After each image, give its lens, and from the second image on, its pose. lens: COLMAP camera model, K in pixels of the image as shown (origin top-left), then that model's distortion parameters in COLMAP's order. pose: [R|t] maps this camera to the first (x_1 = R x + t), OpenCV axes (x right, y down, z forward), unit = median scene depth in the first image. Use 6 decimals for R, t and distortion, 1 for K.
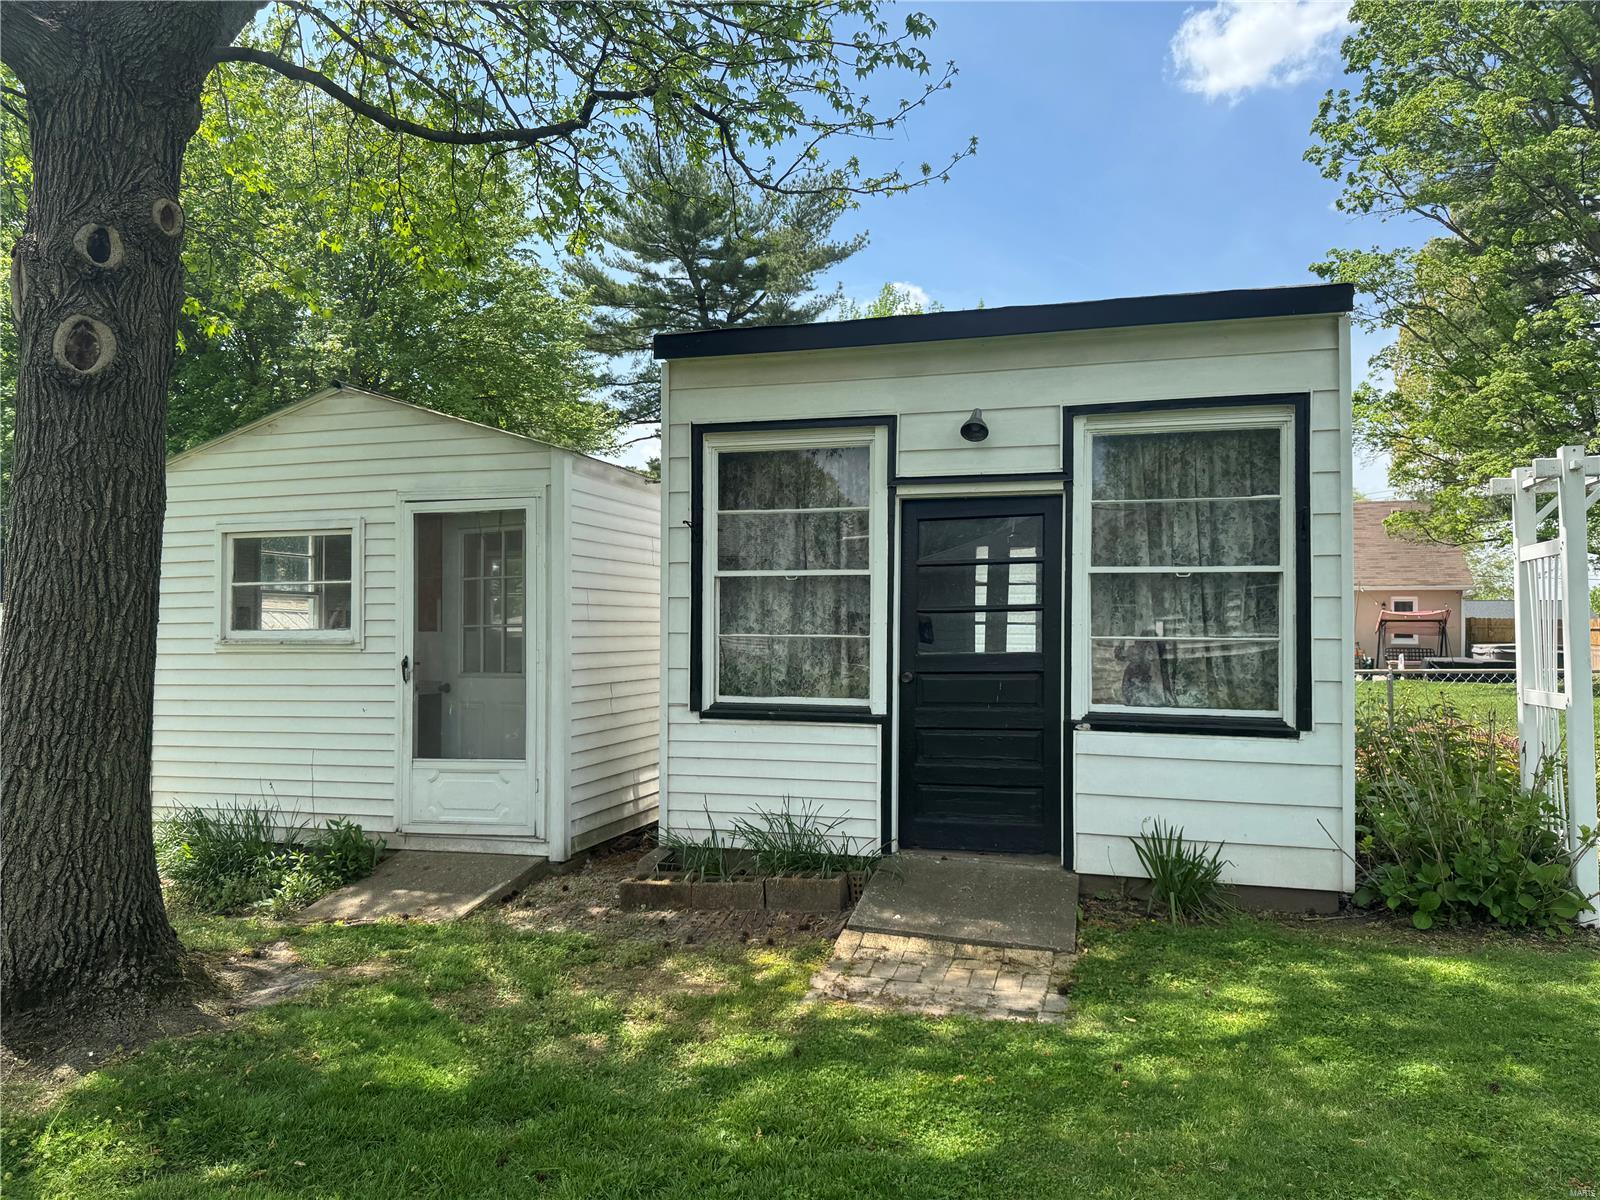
lens RADIAL K [[1131.6, 0, 804.0], [0, 1131.6, 594.3], [0, 0, 1]] dist [0.045486, -0.058313]
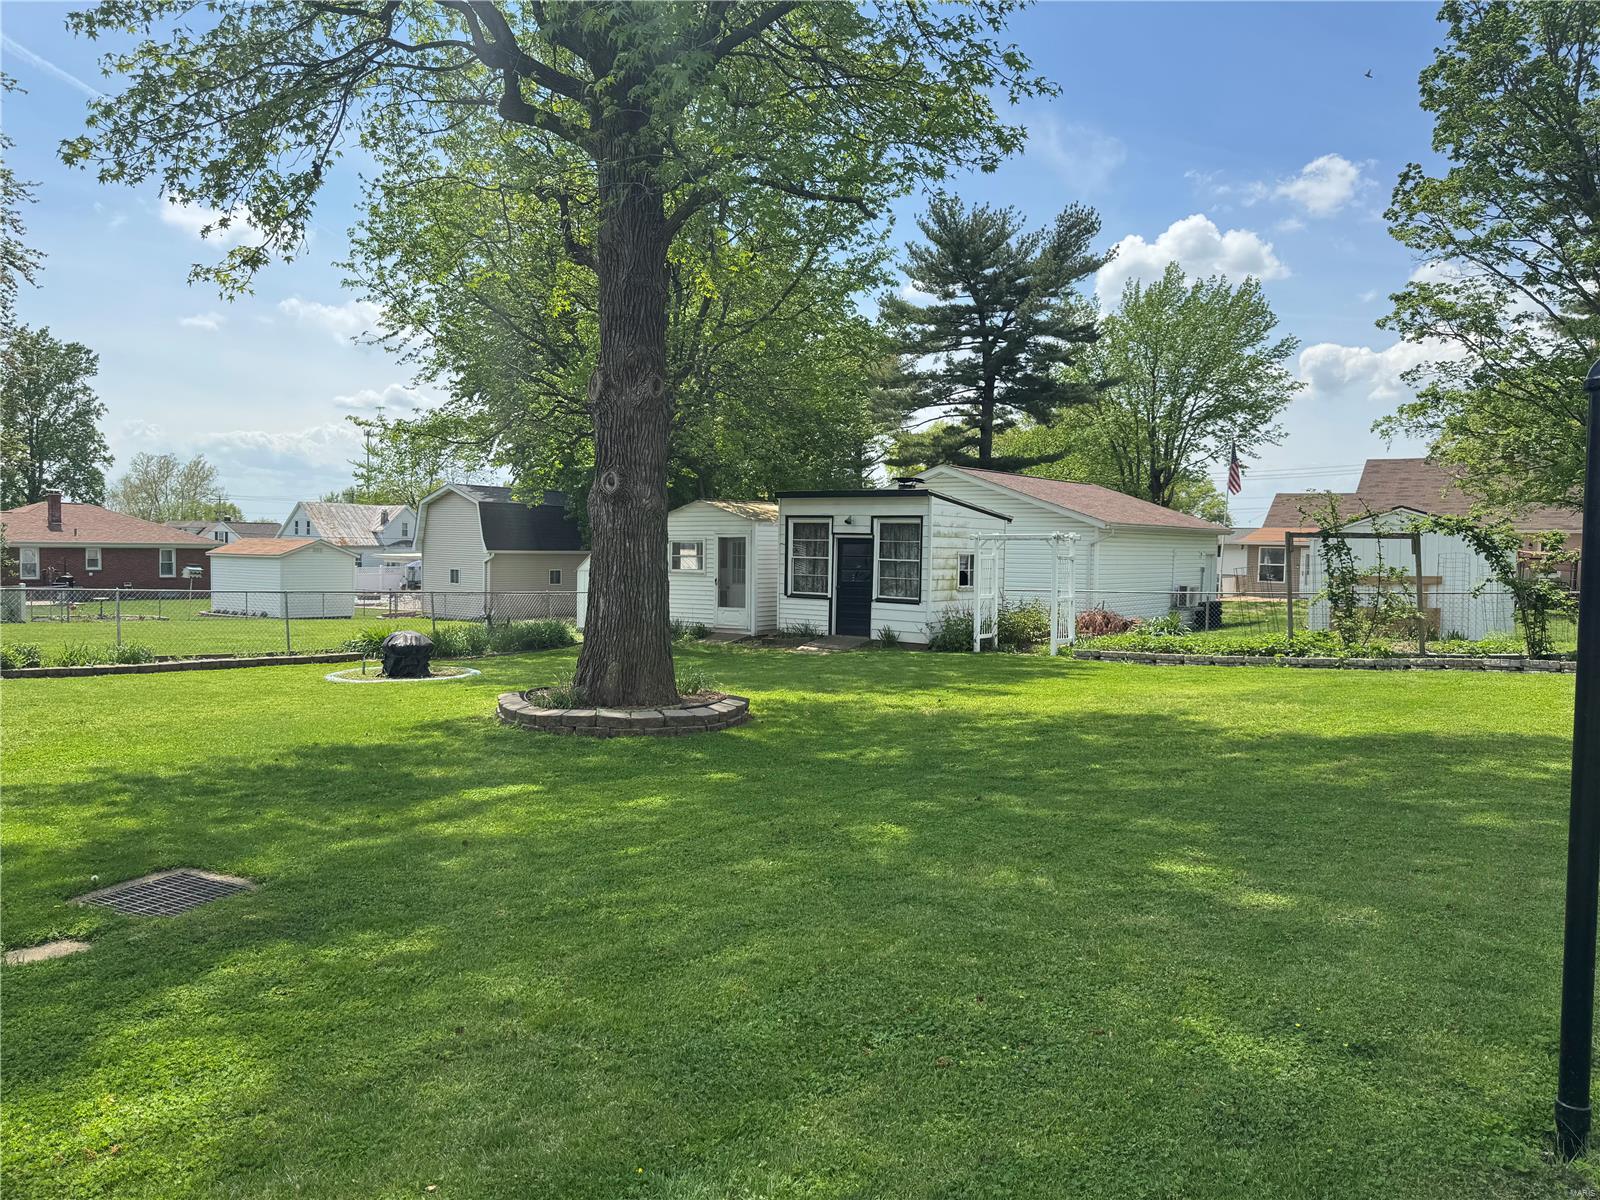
lens RADIAL K [[1131.6, 0, 799.2], [0, 1131.6, 601.2], [0, 0, 1]] dist [0.045486, -0.058313]
pose [[0.937483, 0.028779, -0.346839, 1.190429], [-0.000554, 0.996697, 0.081206, -0.170557], [0.348031, -0.075937, 0.934403, -2.351892]]
